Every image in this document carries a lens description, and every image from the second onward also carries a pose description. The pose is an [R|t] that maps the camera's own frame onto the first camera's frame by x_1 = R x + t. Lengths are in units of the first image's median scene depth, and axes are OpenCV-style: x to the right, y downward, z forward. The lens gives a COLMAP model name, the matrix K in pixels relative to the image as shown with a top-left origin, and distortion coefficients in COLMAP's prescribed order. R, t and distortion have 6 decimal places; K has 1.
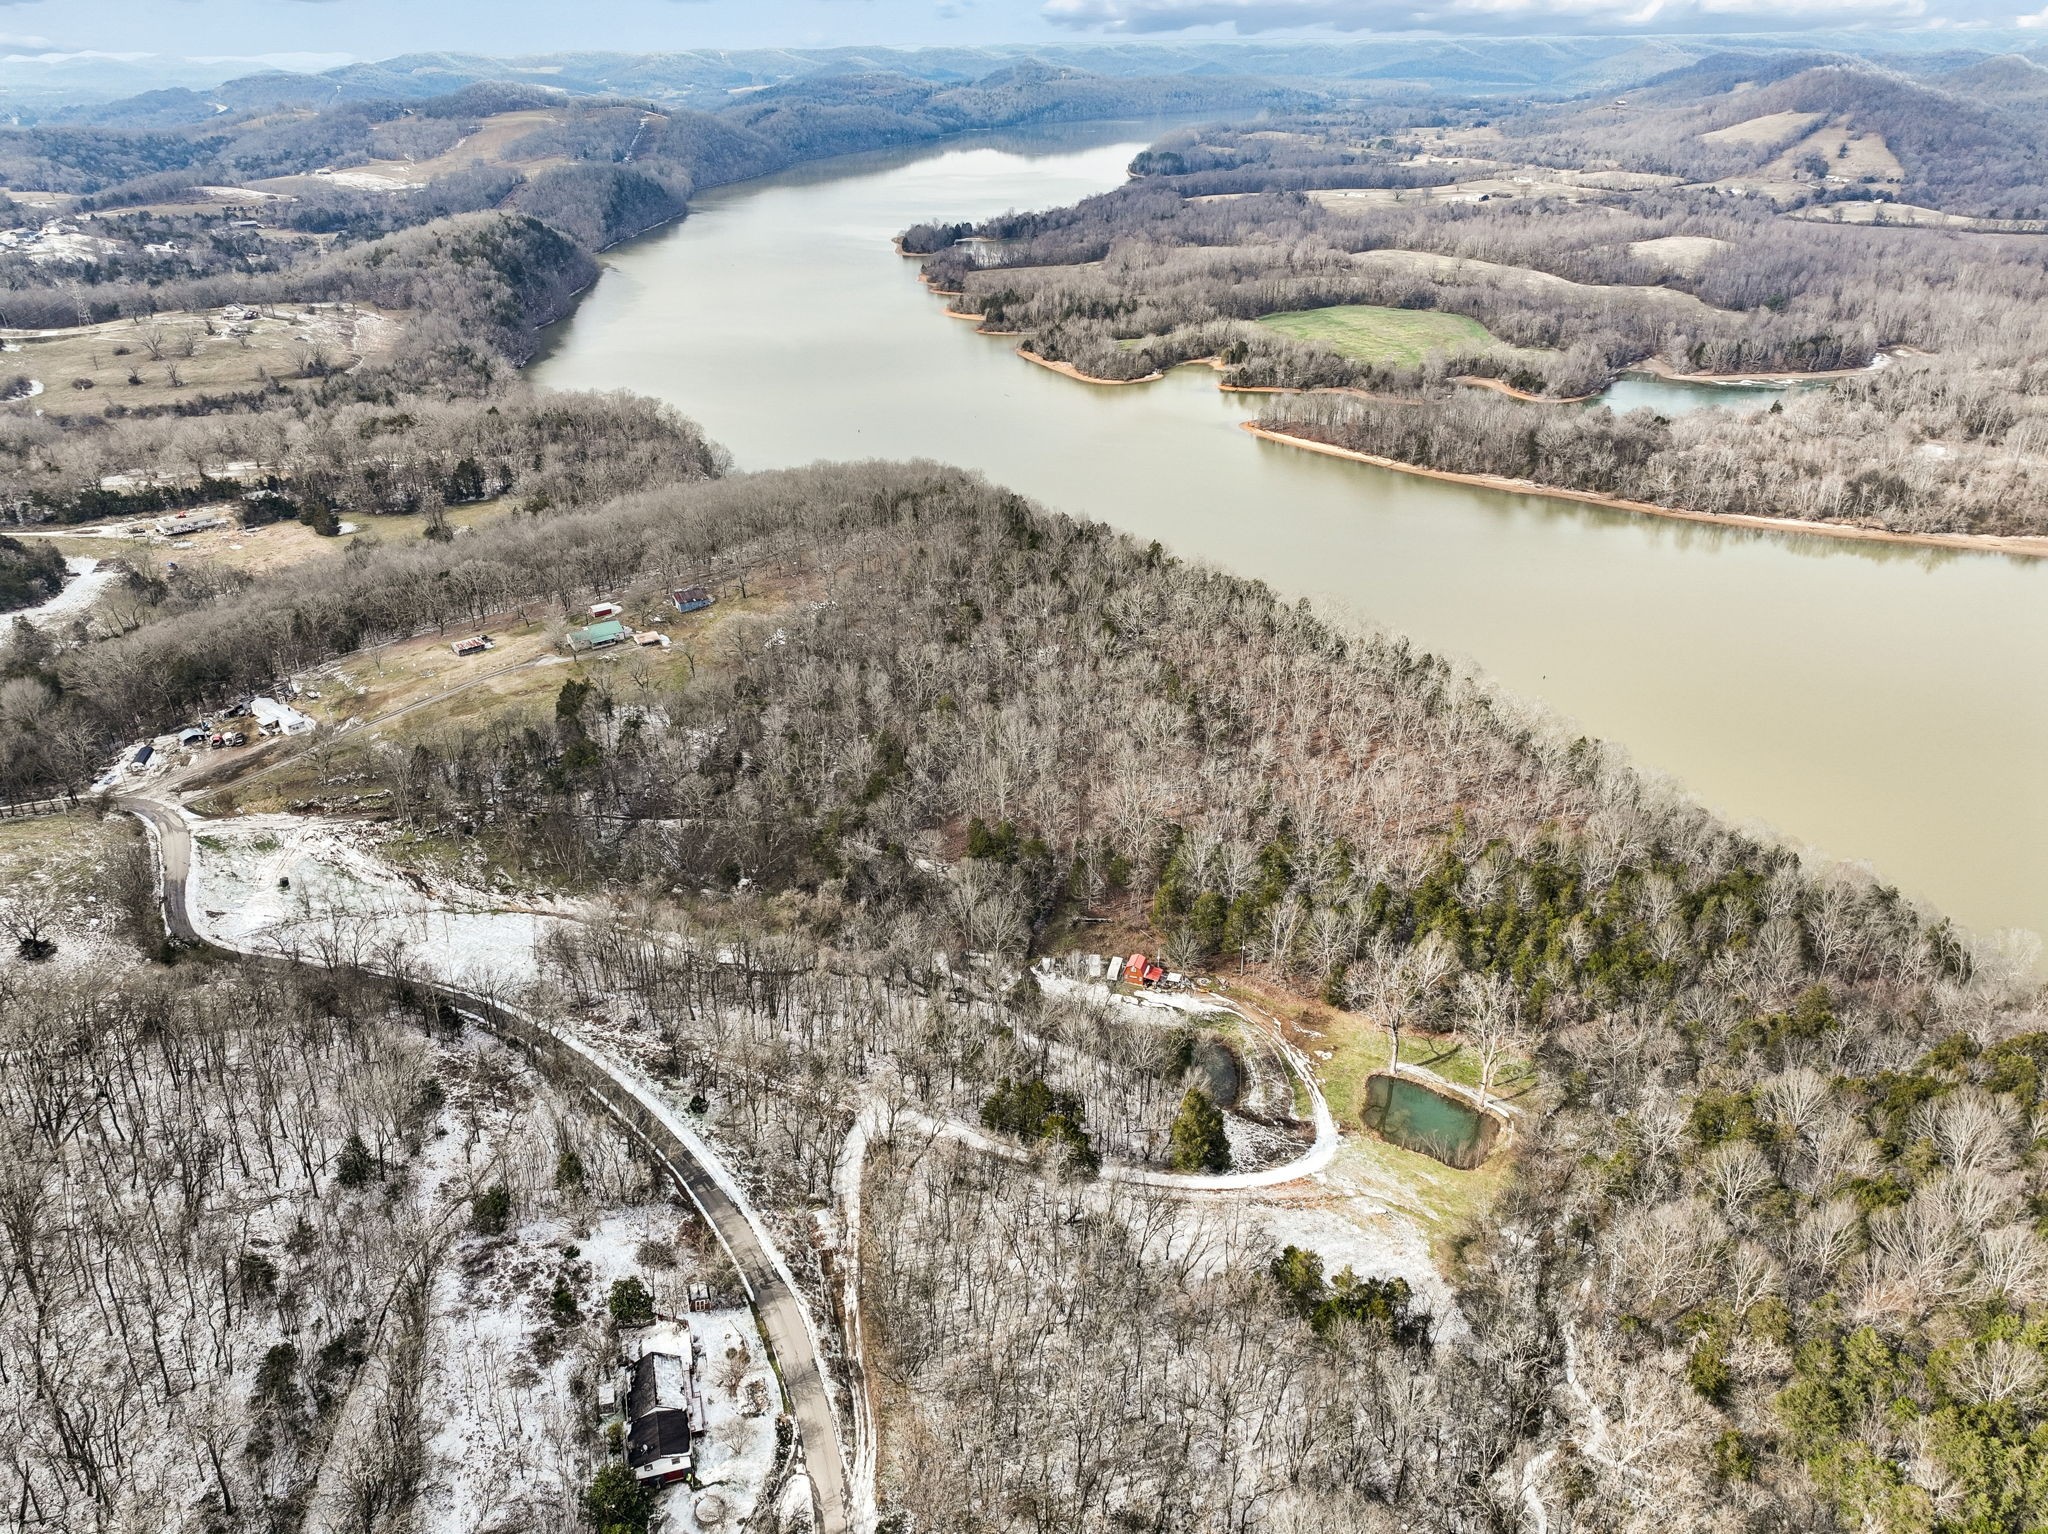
lens RADIAL K [[1455.7, 0, 1018.2], [0, 1455.7, 761.0], [0, 0, 1]] dist [-0.001584, 0.019563]
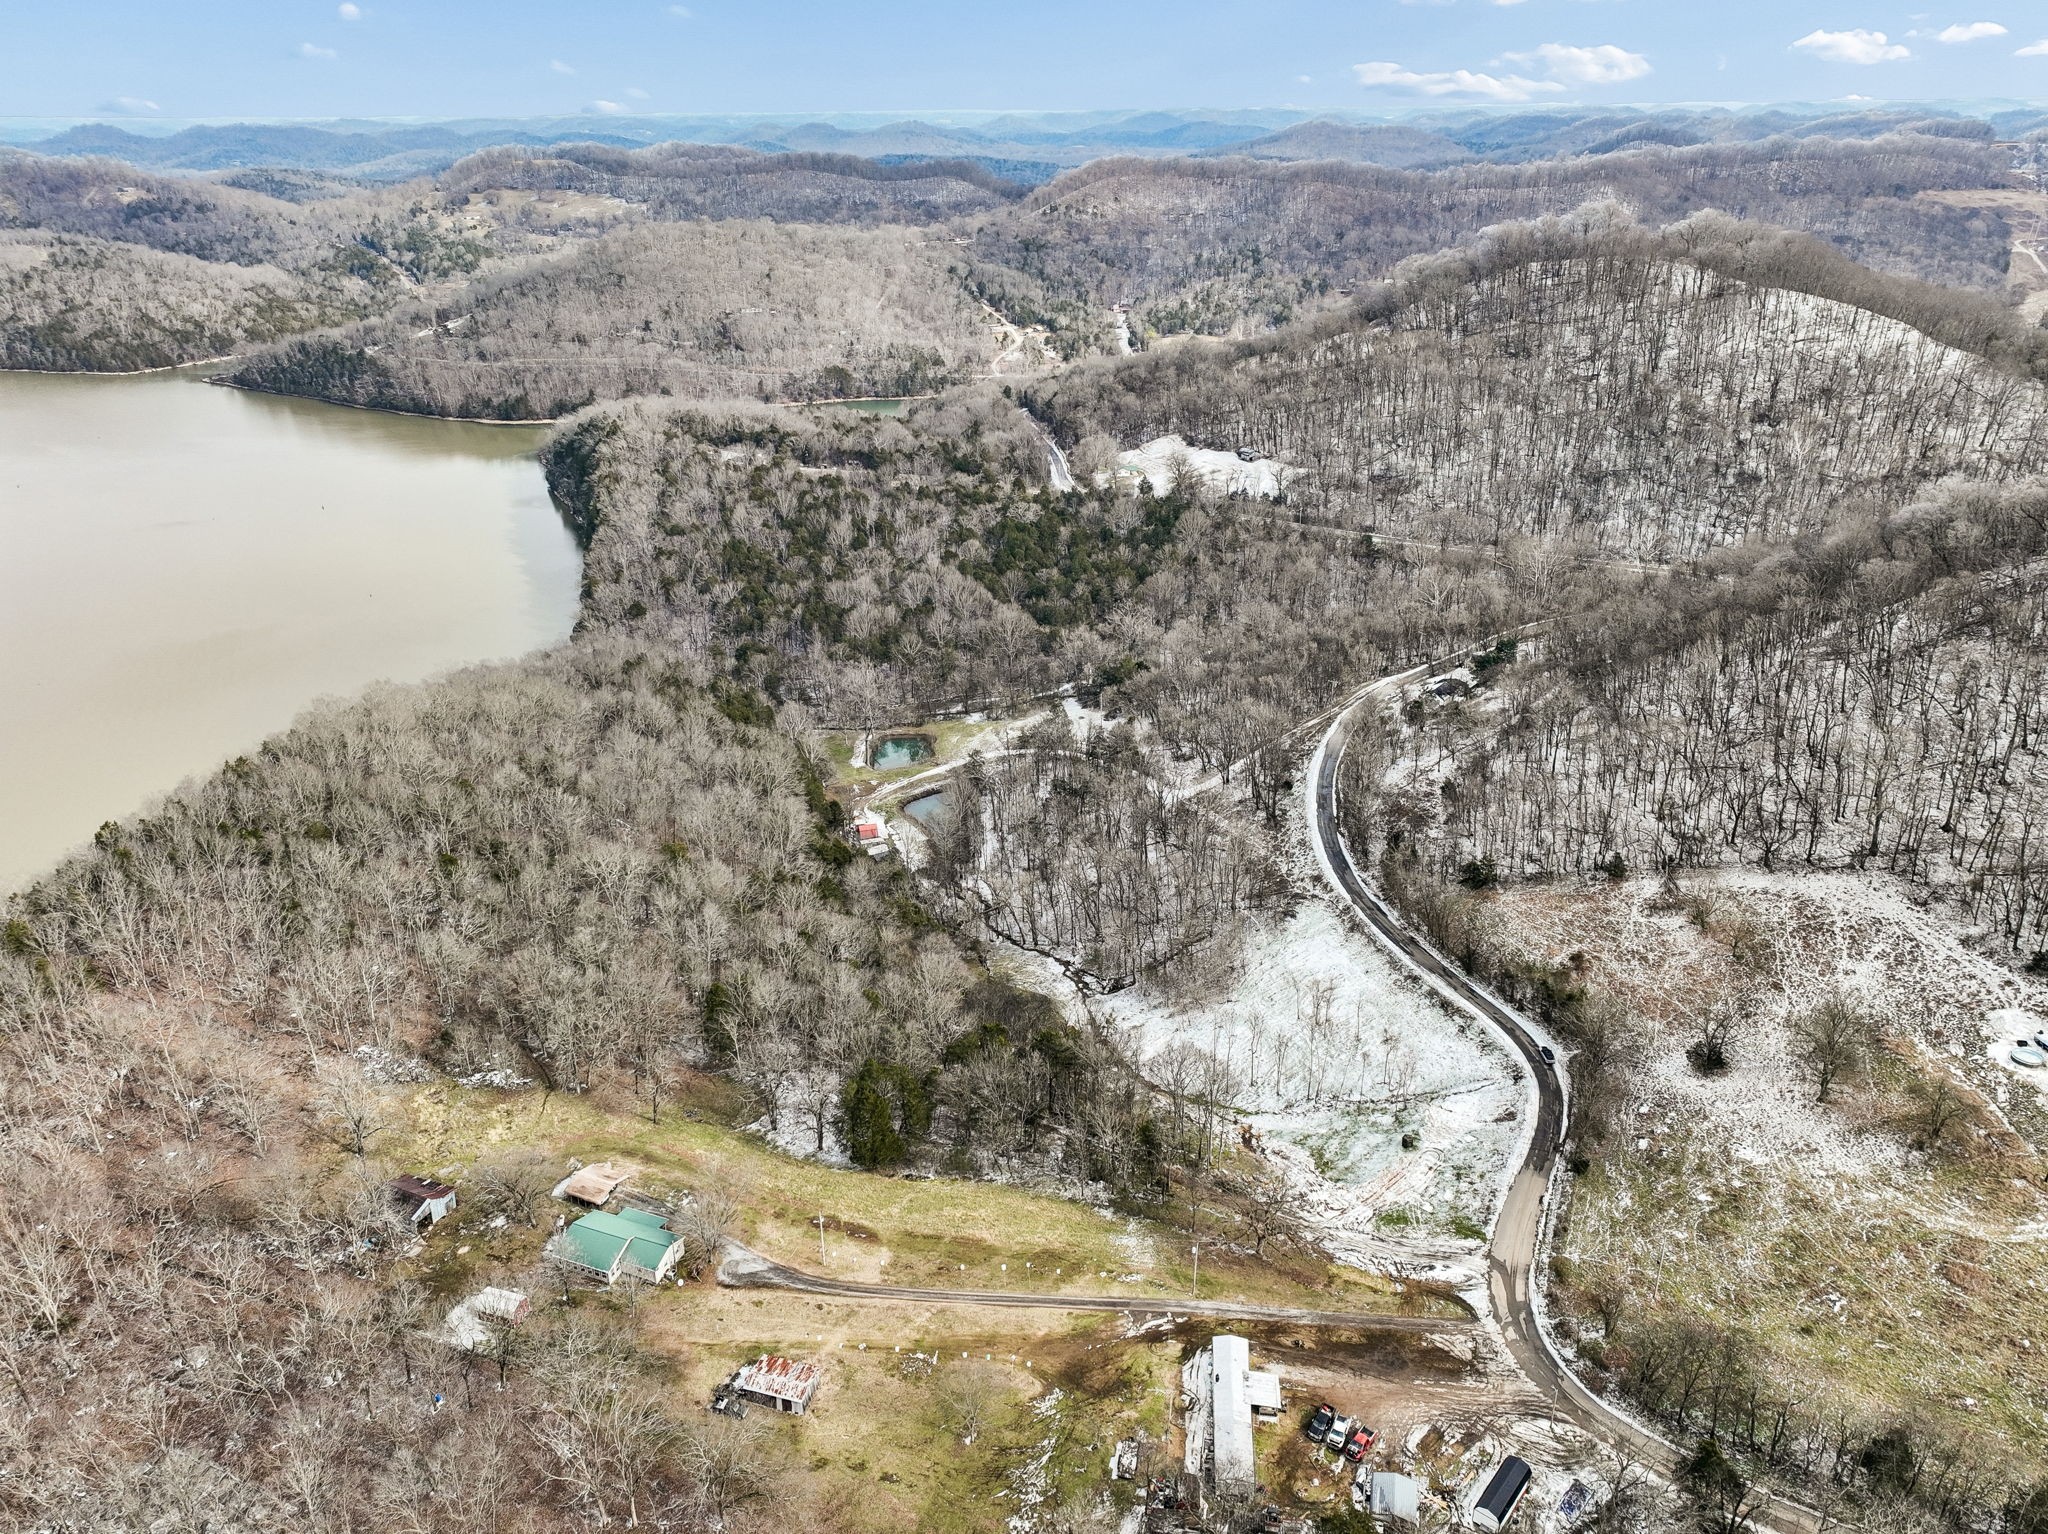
lens RADIAL K [[1455.7, 0, 1018.2], [0, 1455.7, 761.0], [0, 0, 1]] dist [-0.001584, 0.019563]
pose [[-0.572438, -0.324534, 0.752989, -0.360563], [0.379219, 0.709433, 0.594052, -0.233369], [-0.726986, 0.625605, -0.283037, 0.501502]]
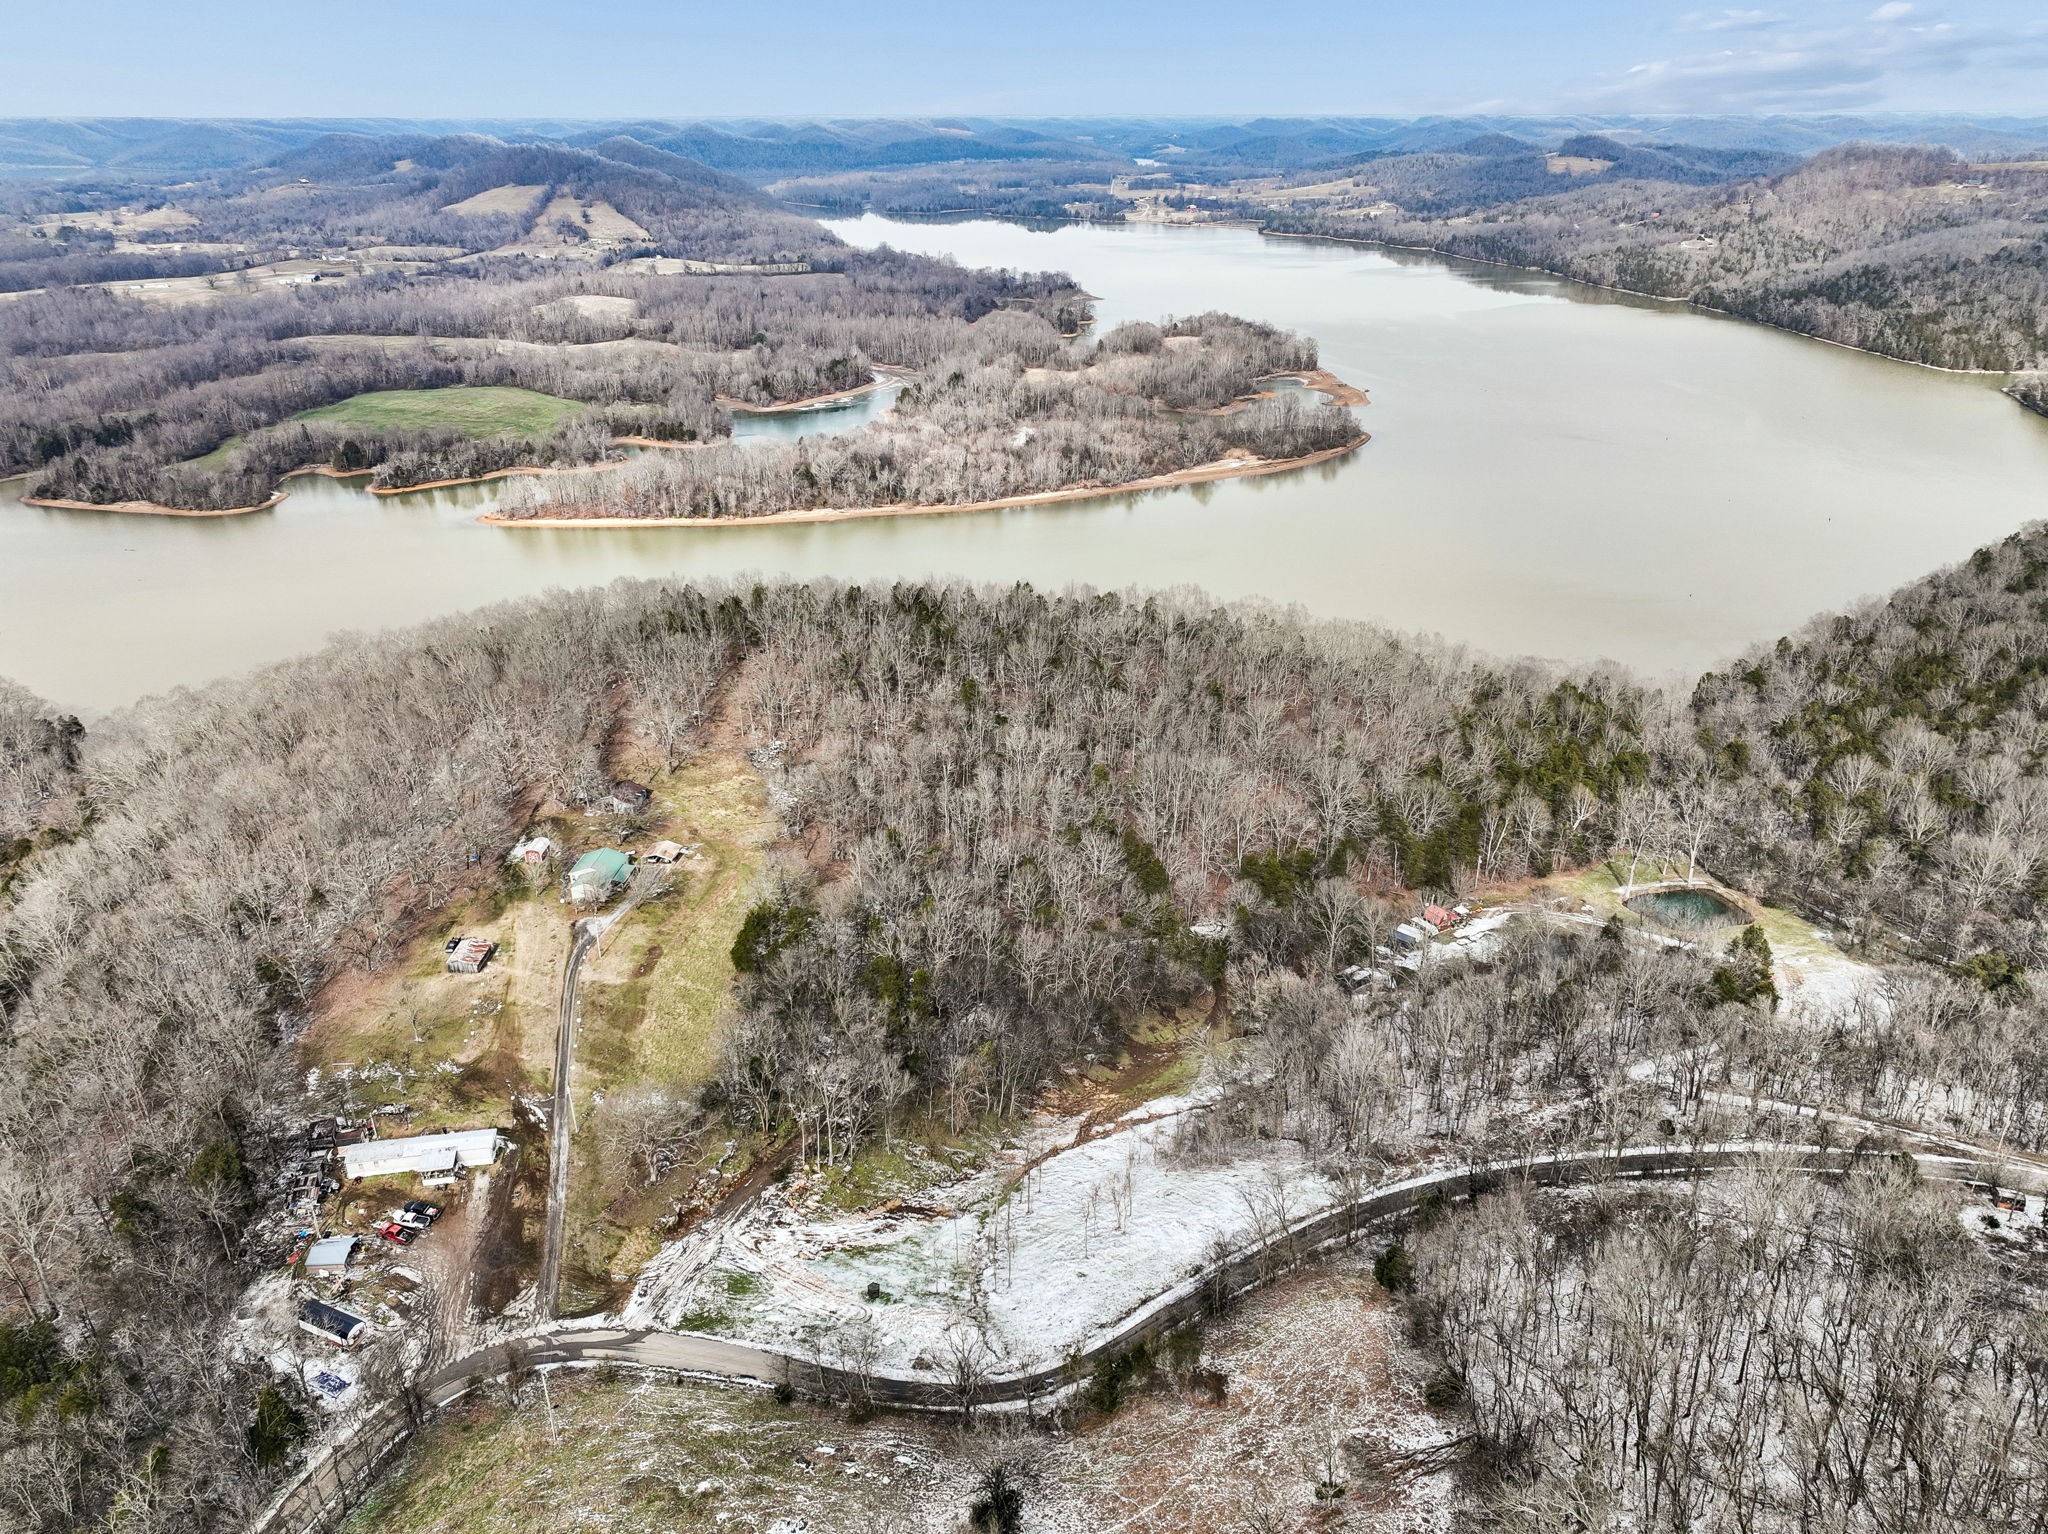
lens RADIAL K [[1442.1, 0, 1026.0], [0, 1442.1, 776.0], [0, 0, 1]] dist [-0.002441, 0.020112]
pose [[0.630918, -0.318461, 0.707478, -0.343980], [0.343855, 0.932202, 0.112973, -0.074672], [-0.695490, 0.171993, 0.697648, 0.185732]]
